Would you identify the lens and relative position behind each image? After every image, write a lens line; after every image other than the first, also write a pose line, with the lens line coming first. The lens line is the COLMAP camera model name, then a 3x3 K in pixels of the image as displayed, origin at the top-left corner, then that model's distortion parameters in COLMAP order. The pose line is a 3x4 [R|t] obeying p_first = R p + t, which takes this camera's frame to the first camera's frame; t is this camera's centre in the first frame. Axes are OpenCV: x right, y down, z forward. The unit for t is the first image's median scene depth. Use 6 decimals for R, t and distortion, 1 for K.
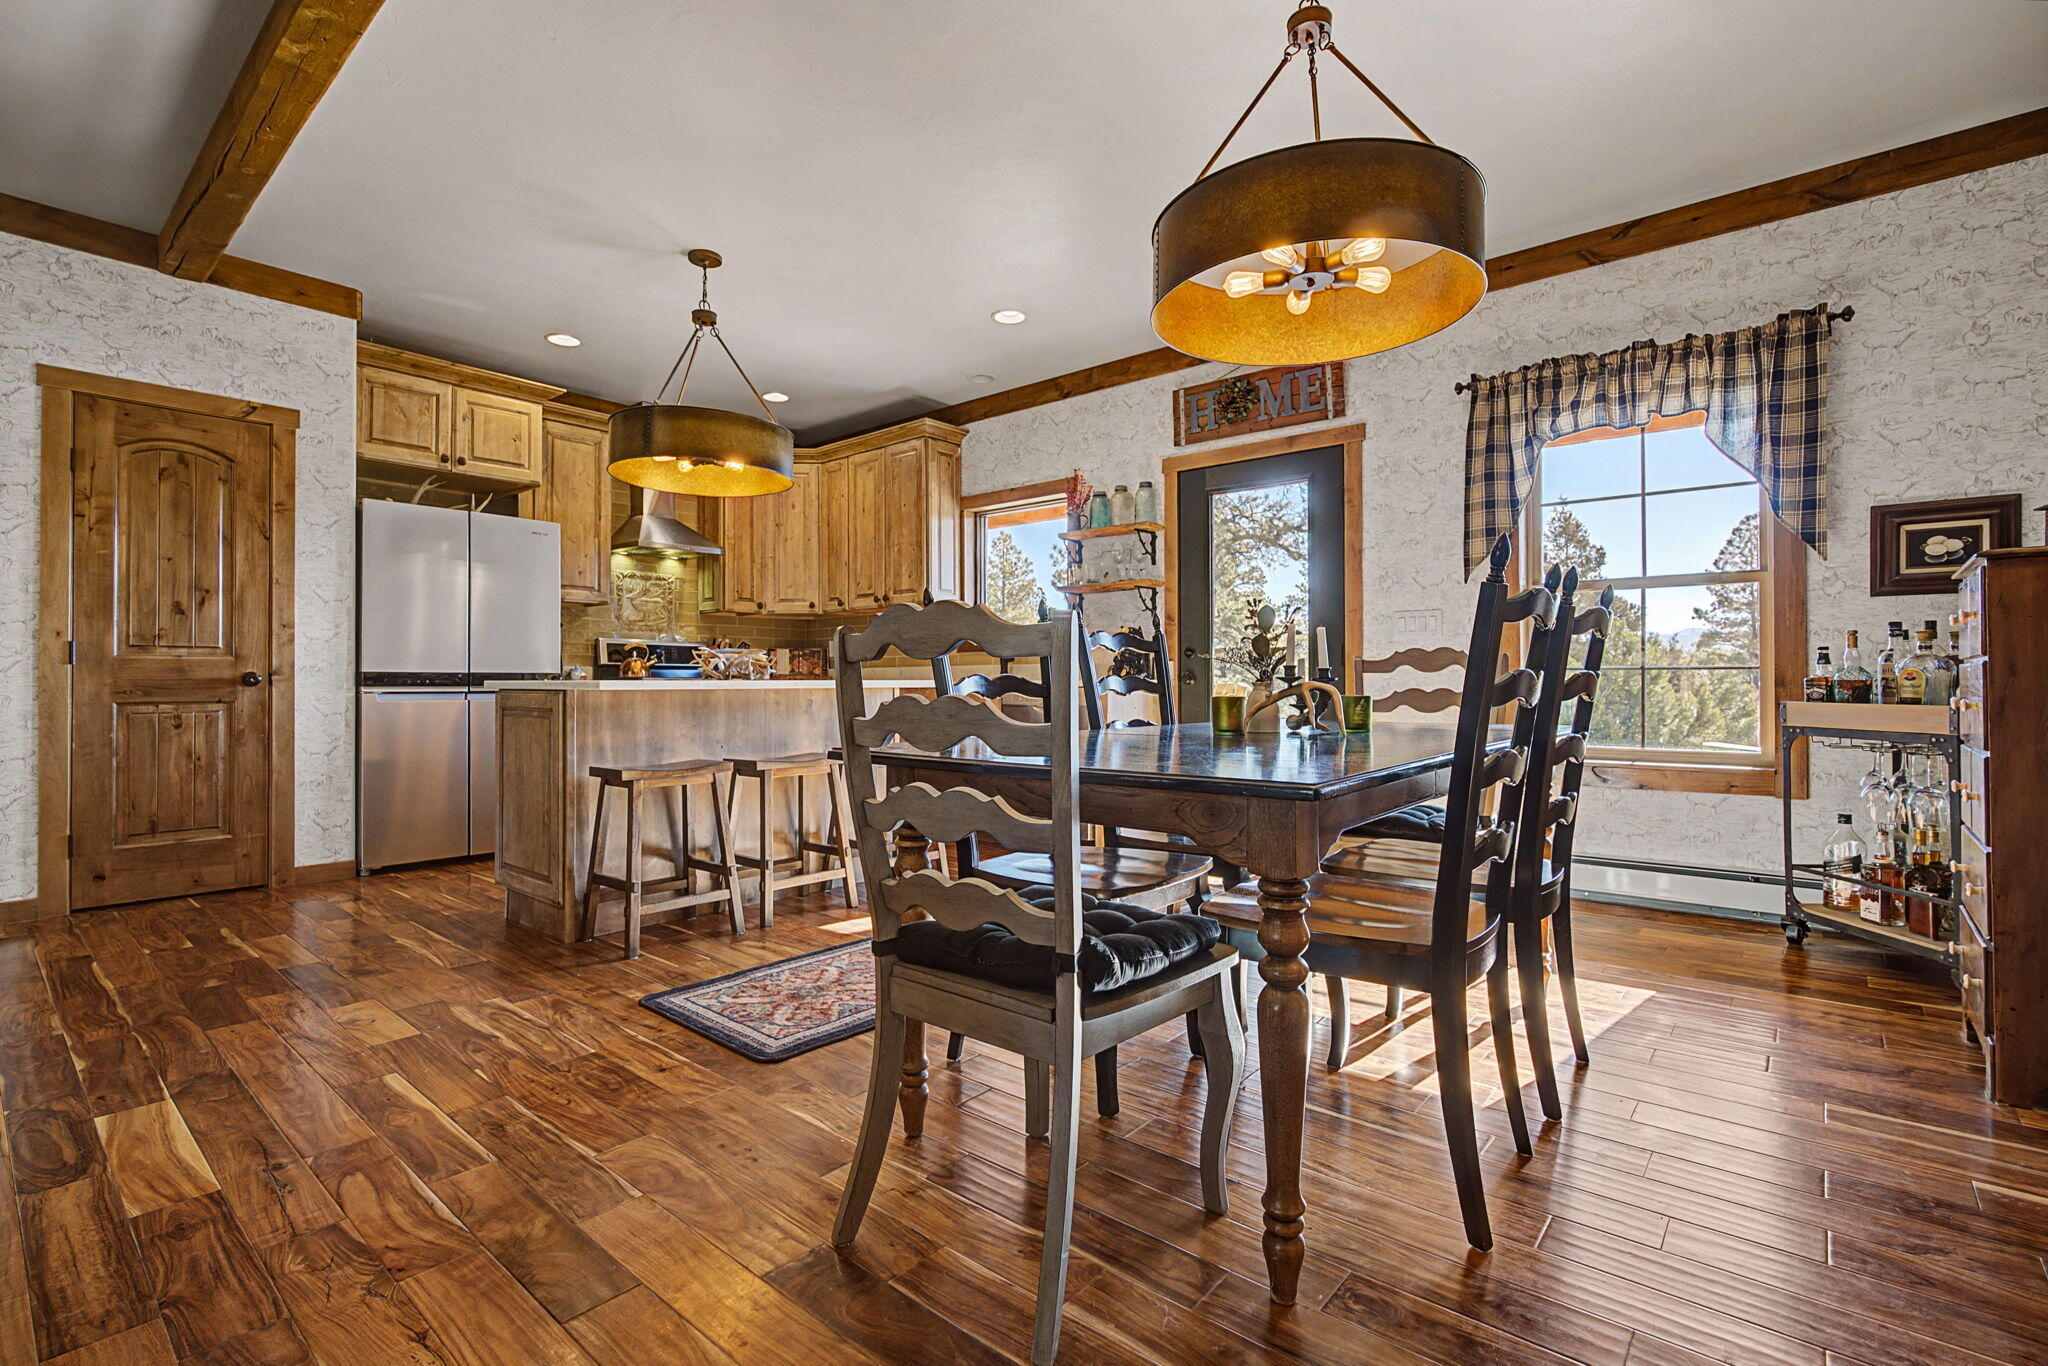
lens RADIAL K [[935.1, 0, 1021.3], [0, 935.1, 675.3], [0, 0, 1]] dist [-0.013864, 0.005692]
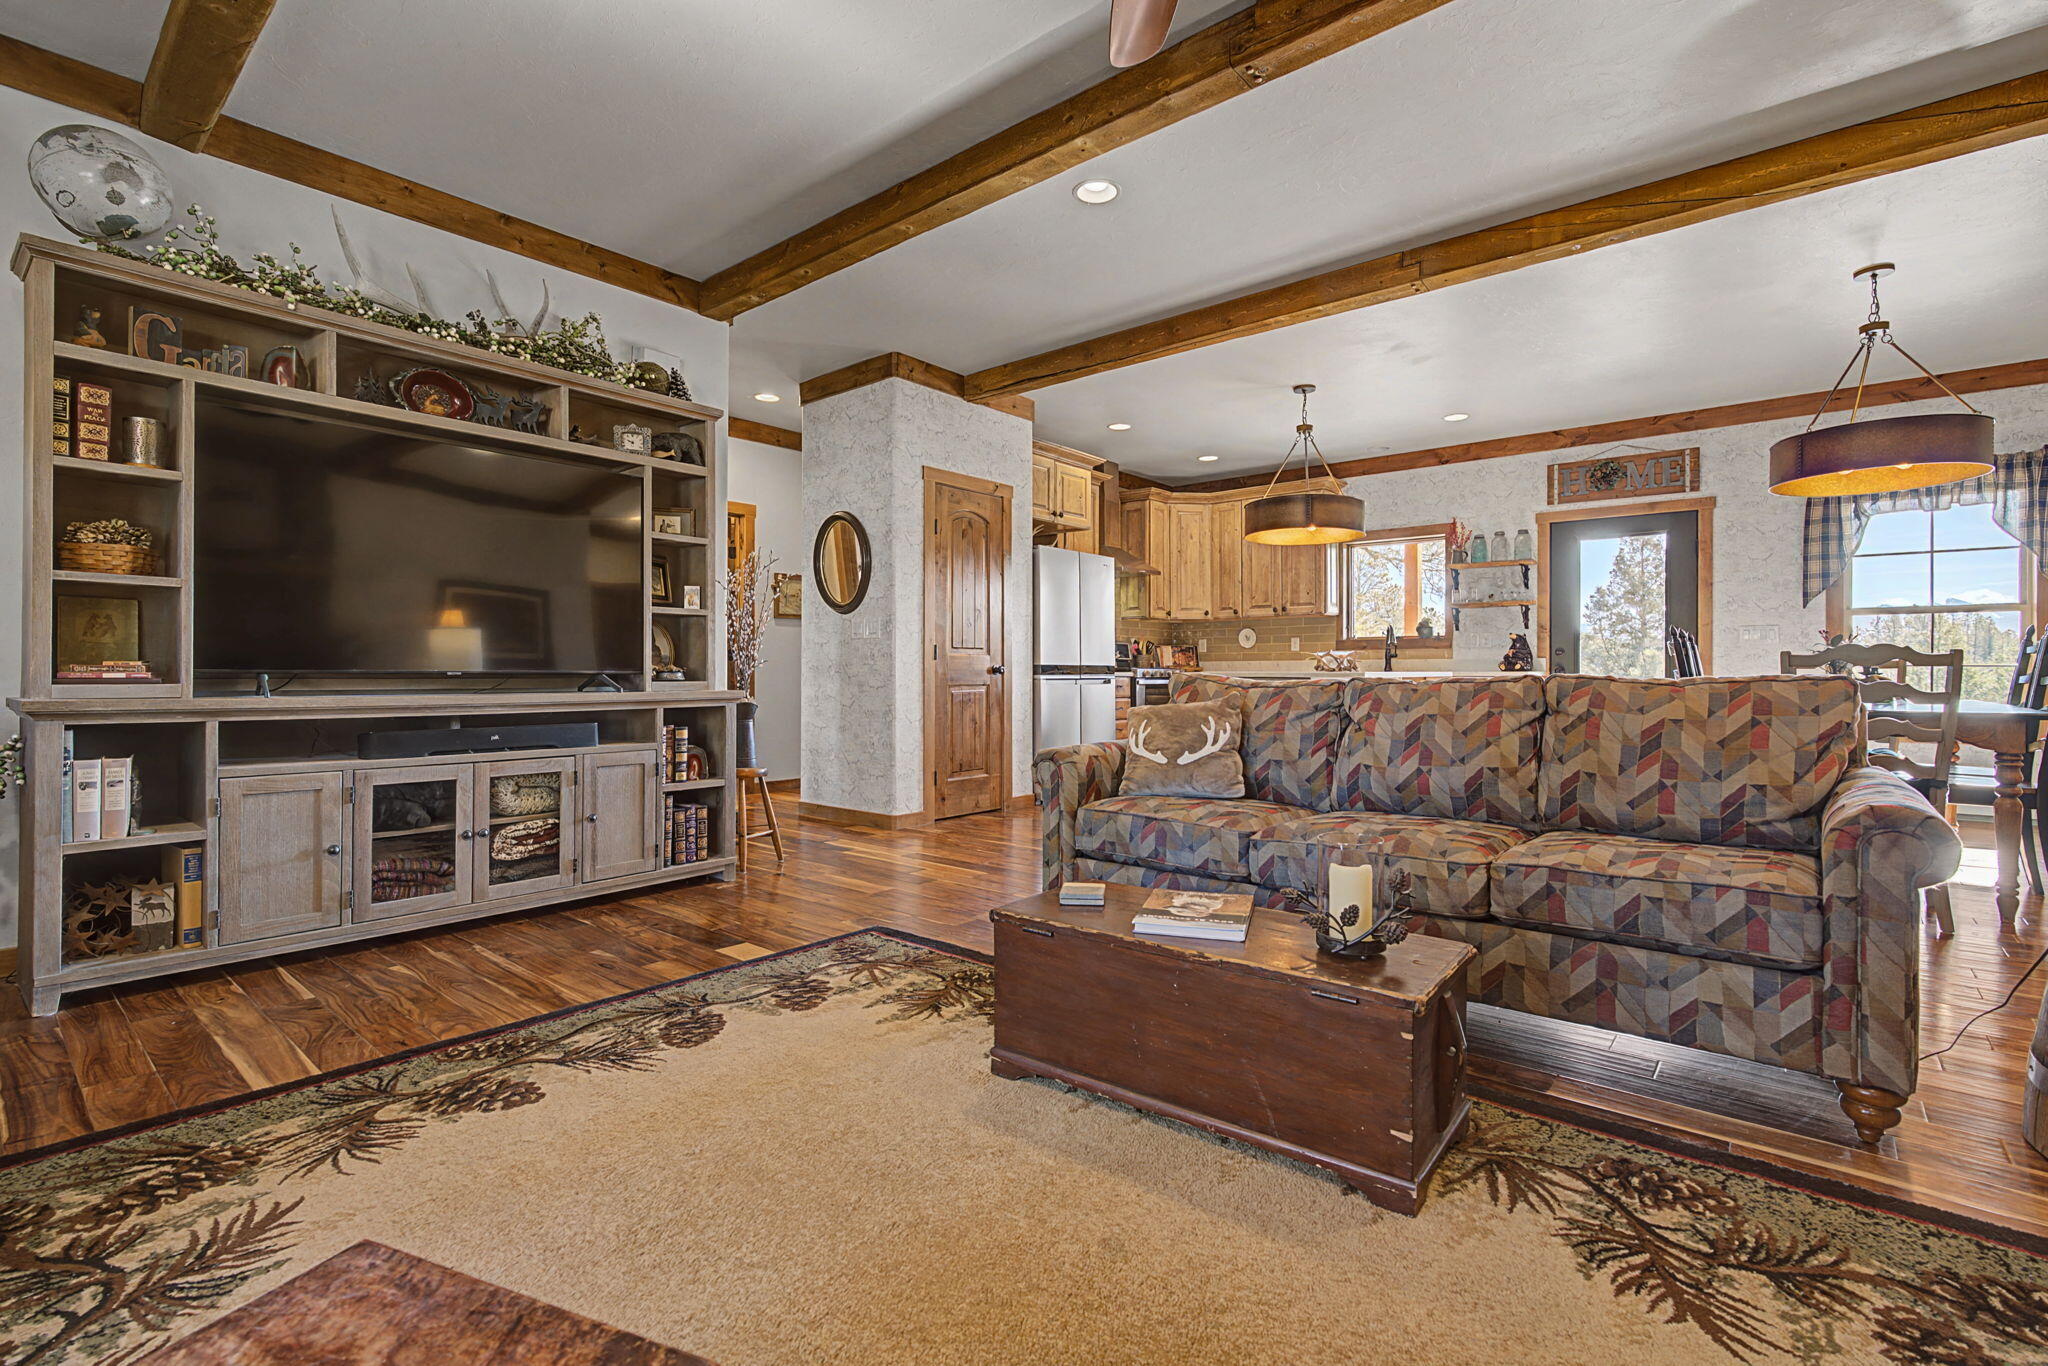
lens RADIAL K [[929.0, 0, 1023.3], [0, 929.0, 671.3], [0, 0, 1]] dist [-0.012567, 0.005254]
pose [[0.999983, 0.003339, 0.004734, -0.792312], [-0.003375, 0.999965, 0.007673, -0.004416], [-0.004708, -0.007689, 0.999959, -0.485939]]
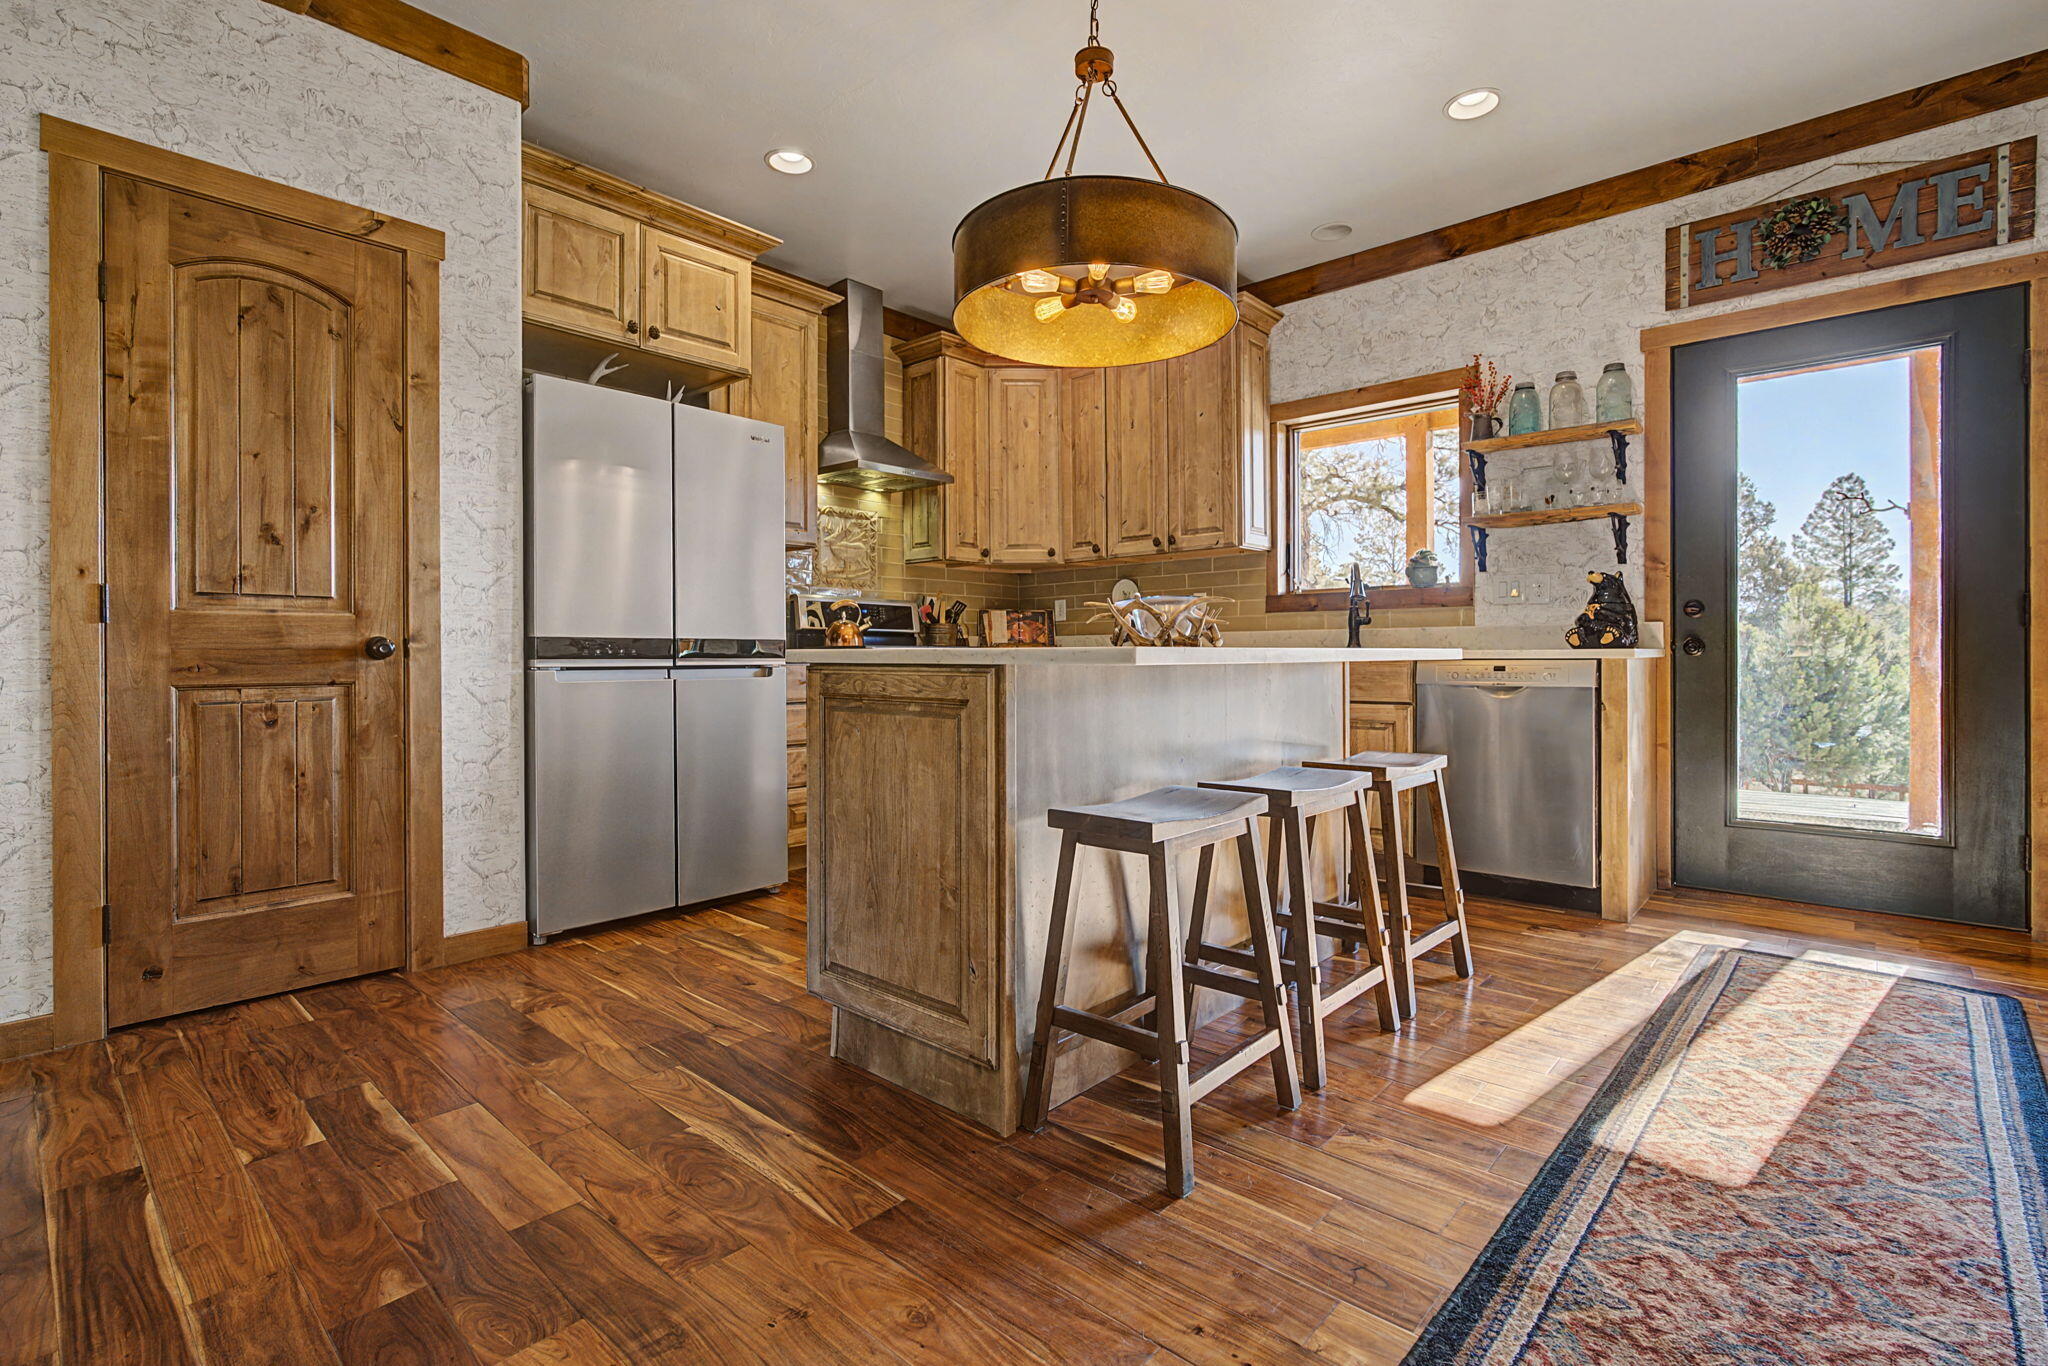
lens RADIAL K [[942.8, 0, 1020.0], [0, 942.8, 658.3], [0, 0, 1]] dist [-0.013521, 0.005659]
pose [[0.999562, -0.000751, -0.029579, -0.369558], [0.001094, 0.999932, 0.011585, 0.004310], [0.029568, -0.011612, 0.999495, 0.368232]]
